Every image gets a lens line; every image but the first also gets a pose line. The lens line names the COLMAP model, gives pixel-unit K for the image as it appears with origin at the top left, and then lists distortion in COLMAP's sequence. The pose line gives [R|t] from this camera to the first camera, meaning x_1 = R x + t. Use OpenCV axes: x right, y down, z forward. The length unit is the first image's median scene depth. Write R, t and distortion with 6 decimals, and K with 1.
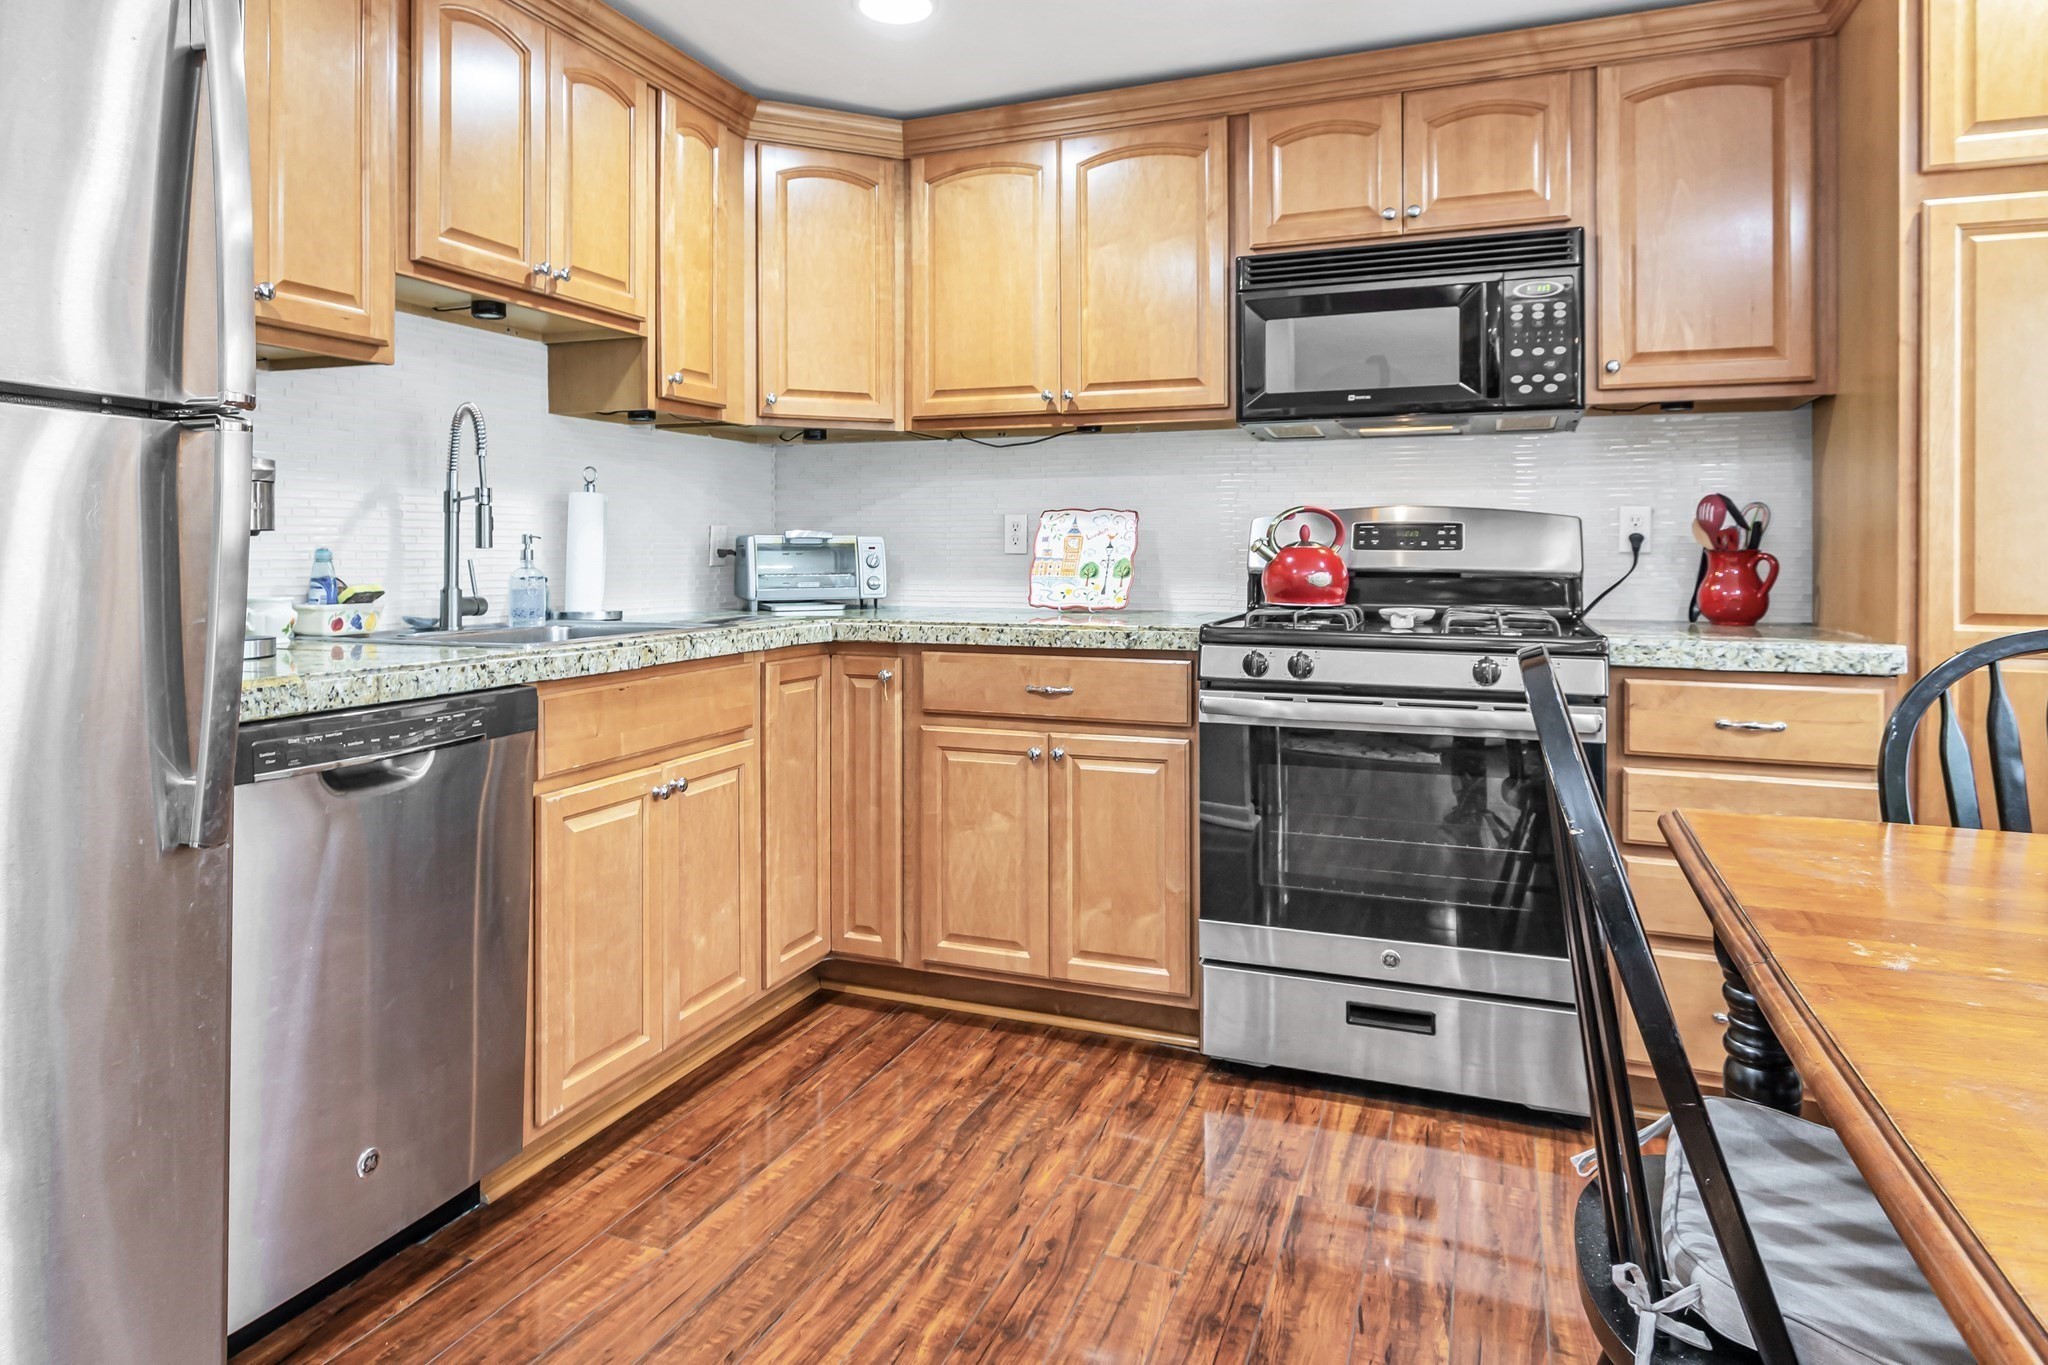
lens RADIAL K [[1198.5, 0, 1005.9], [0, 1198.5, 546.6], [0, 0, 1]] dist [-0.000963, -0.001786]
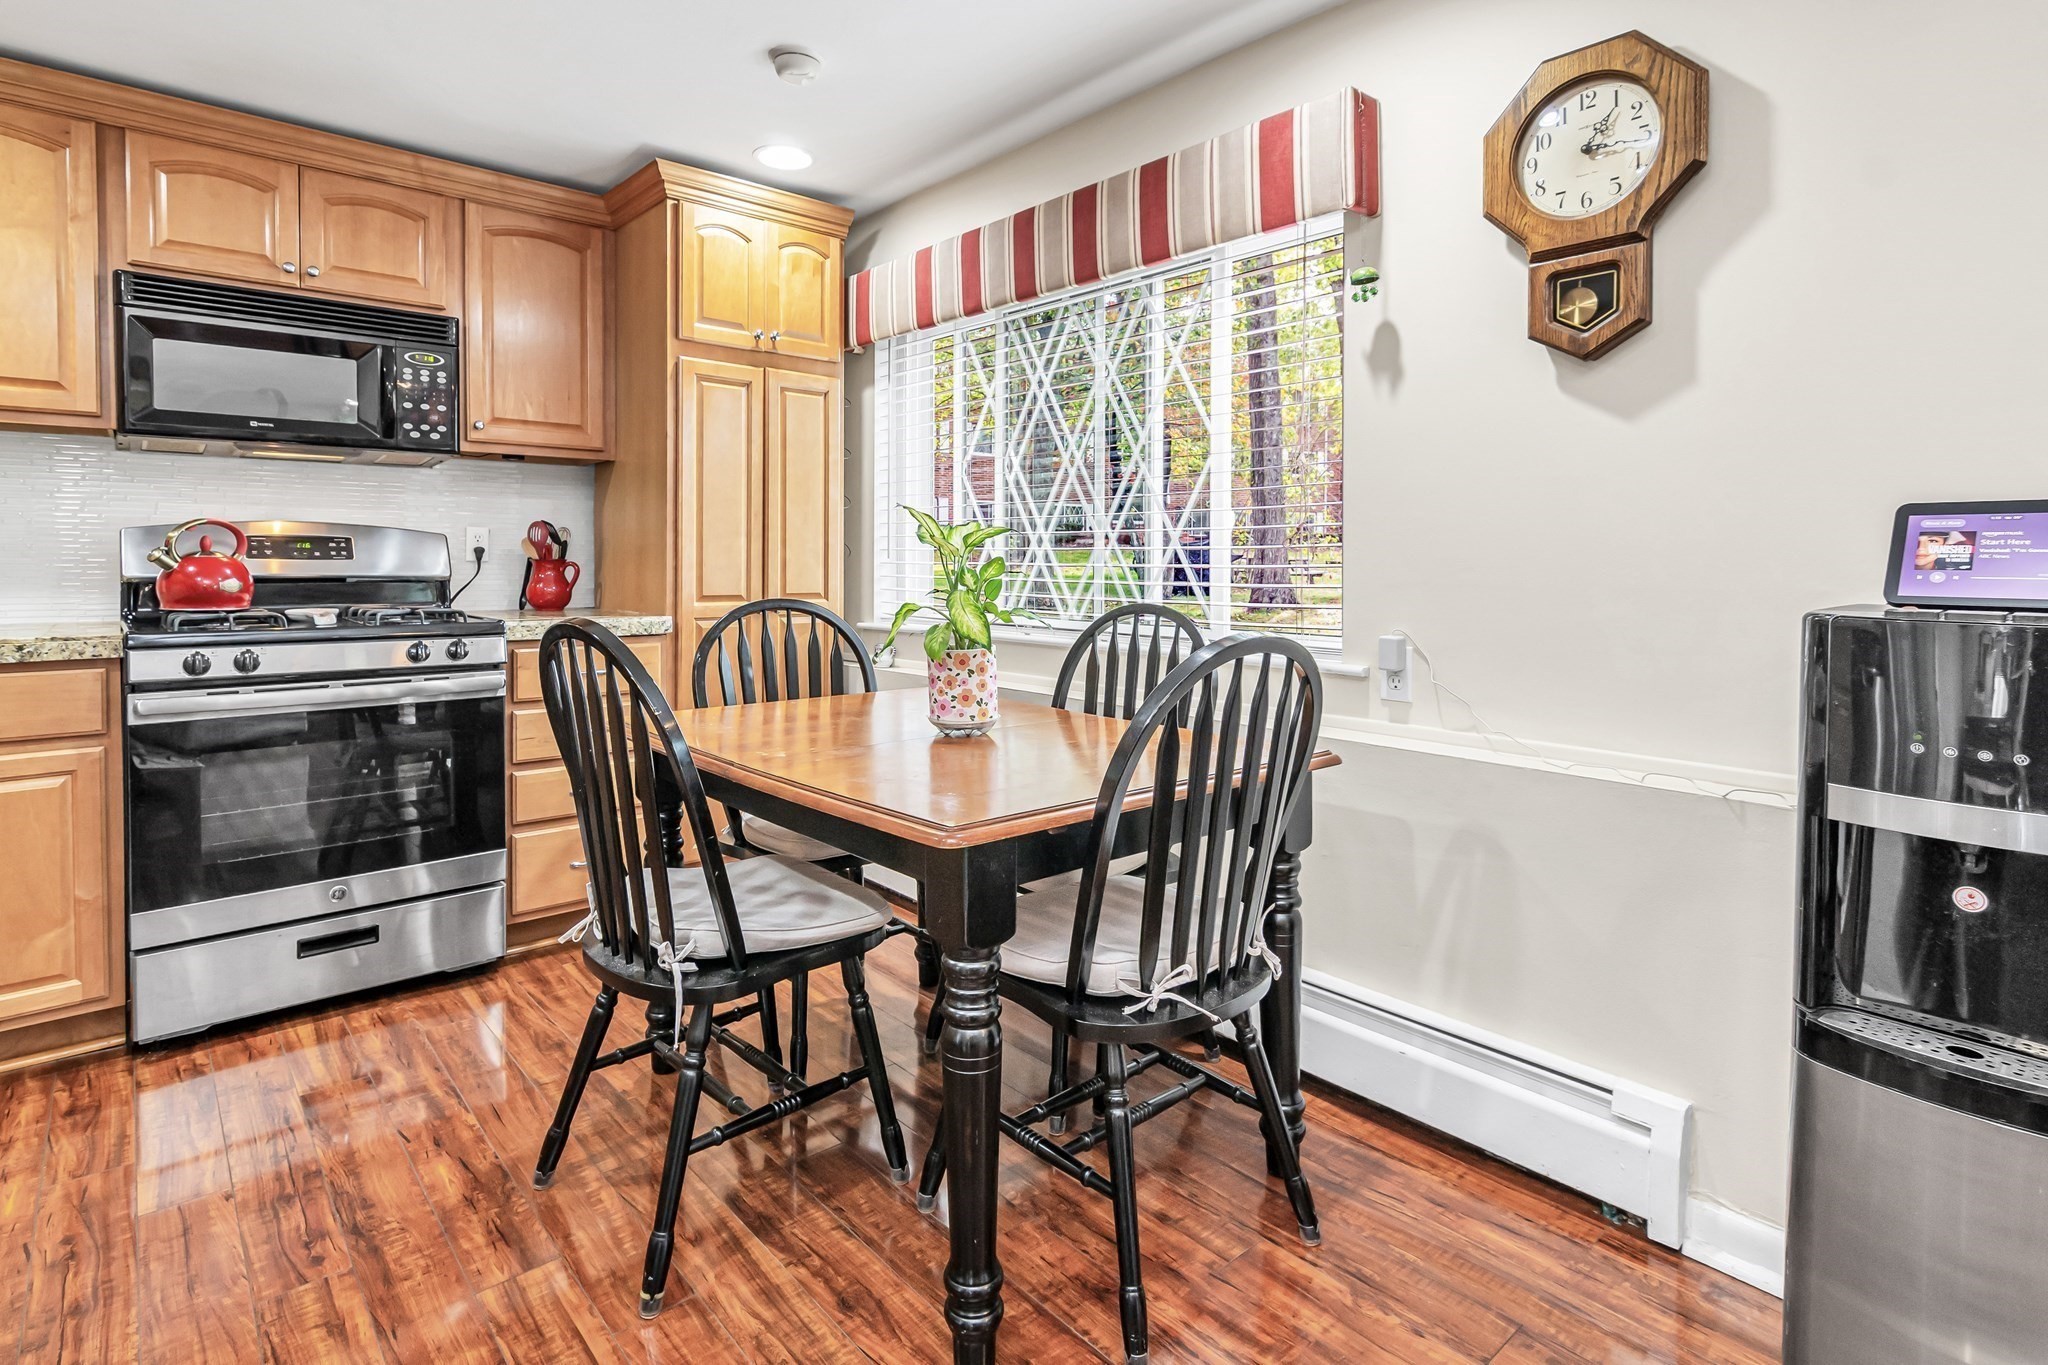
lens RADIAL K [[1035.3, 0, 992.7], [0, 1035.3, 580.8], [0, 0, 1]] dist [0.001636, 0.001033]
pose [[0.467554, -0.017433, 0.883793, -0.263929], [-0.004270, 0.999749, 0.021979, -0.001256], [-0.883954, -0.014051, 0.467362, -0.073089]]
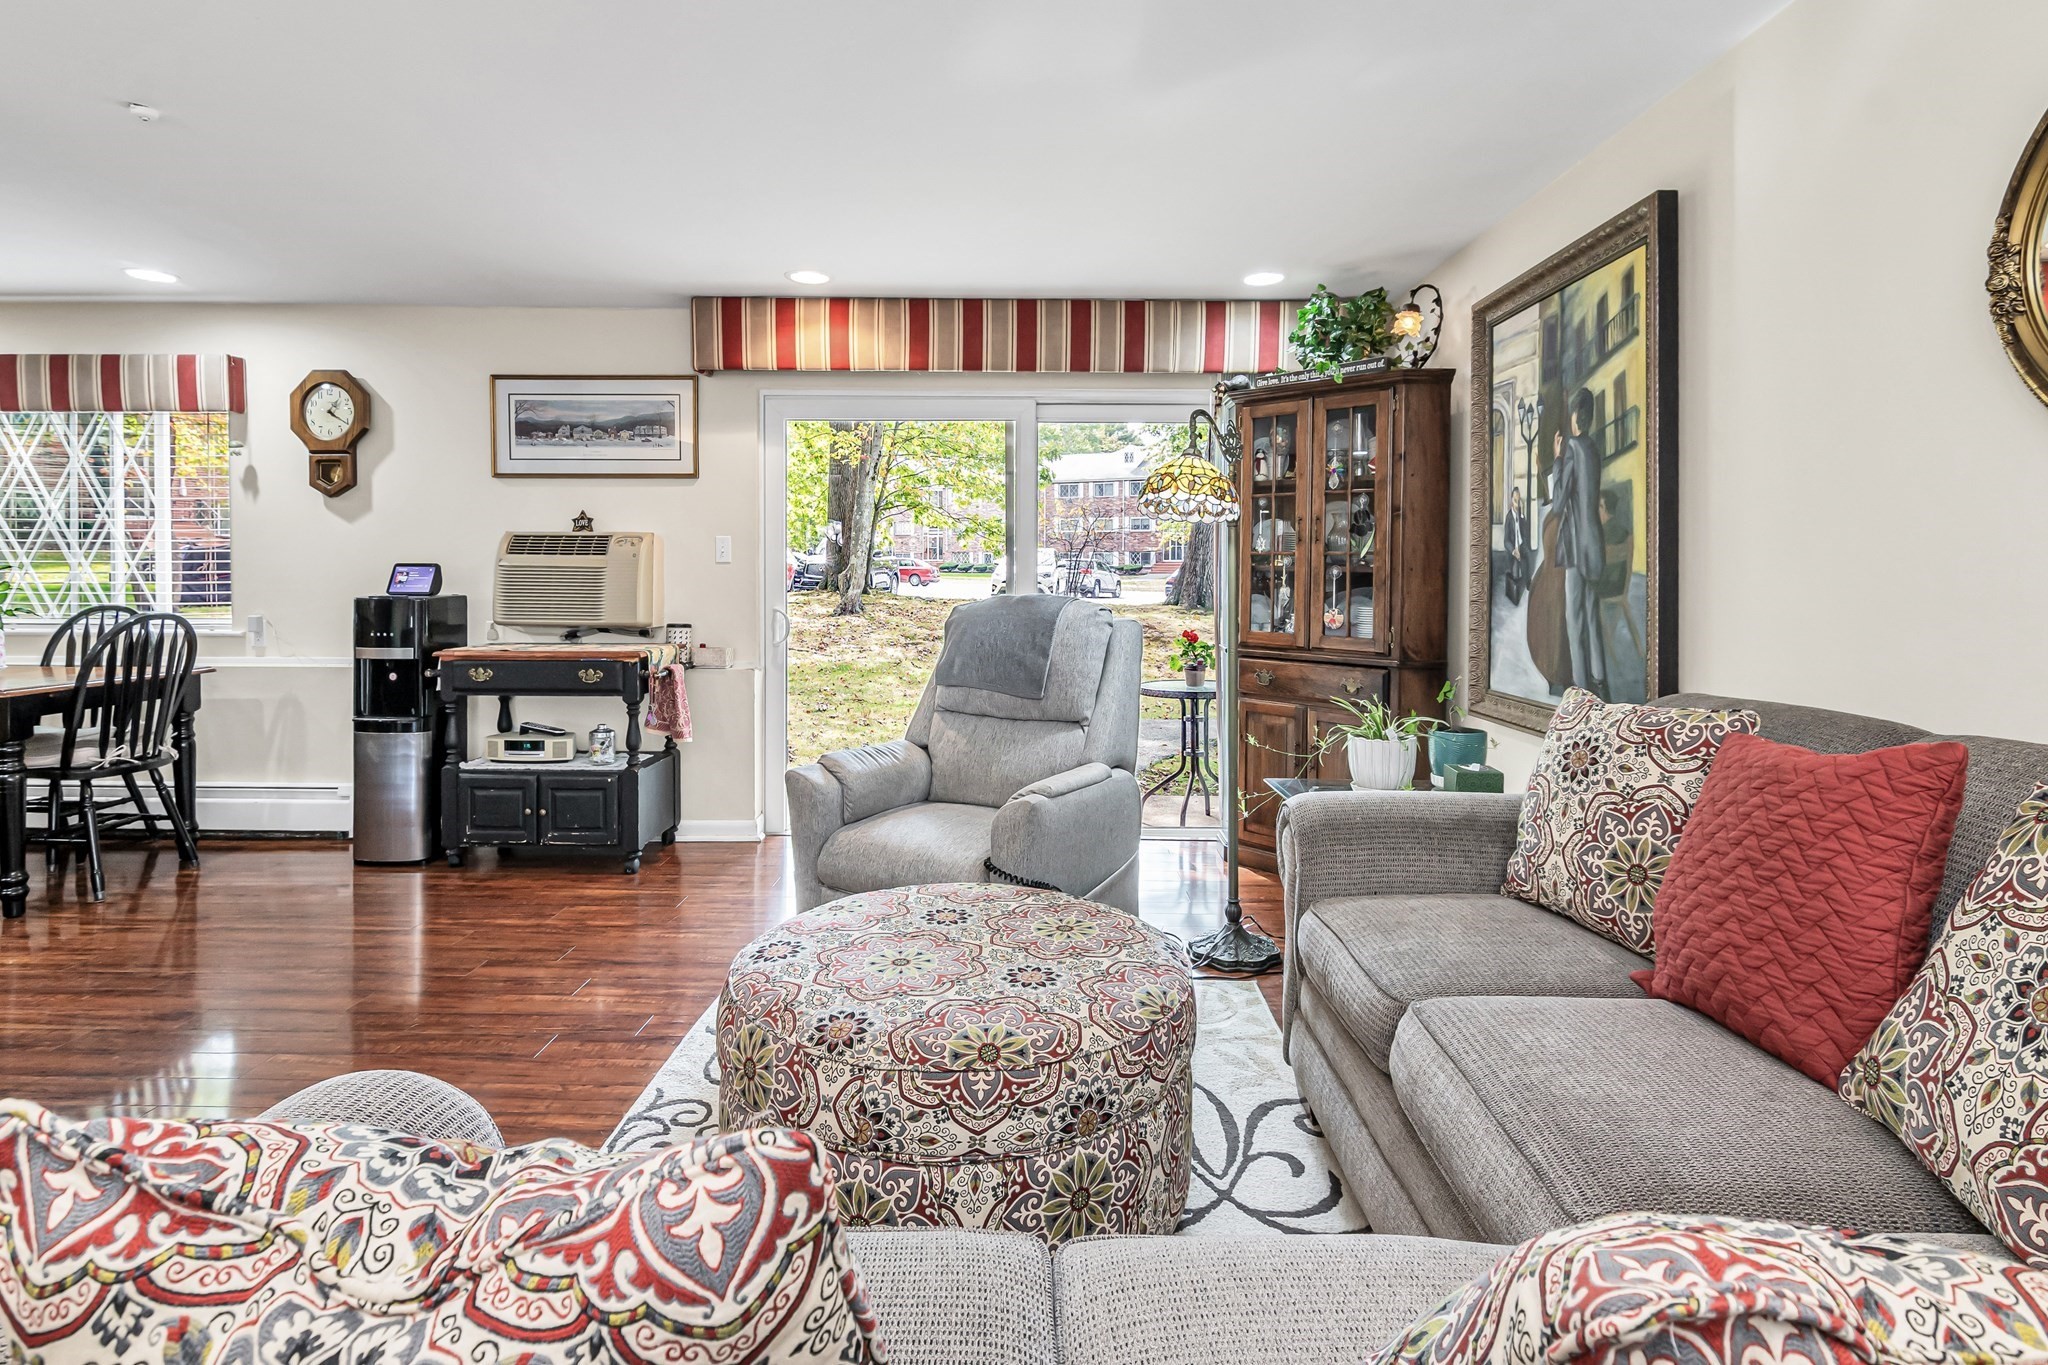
lens RADIAL K [[1065.1, 0, 1022.3], [0, 1065.1, 594.1], [0, 0, 1]] dist [-0.028101, -0.000030]
pose [[-0.346916, -0.019631, 0.937691, -1.425045], [-0.005484, 0.999806, 0.018902, -0.016459], [-0.937880, 0.001415, -0.346956, -0.543410]]
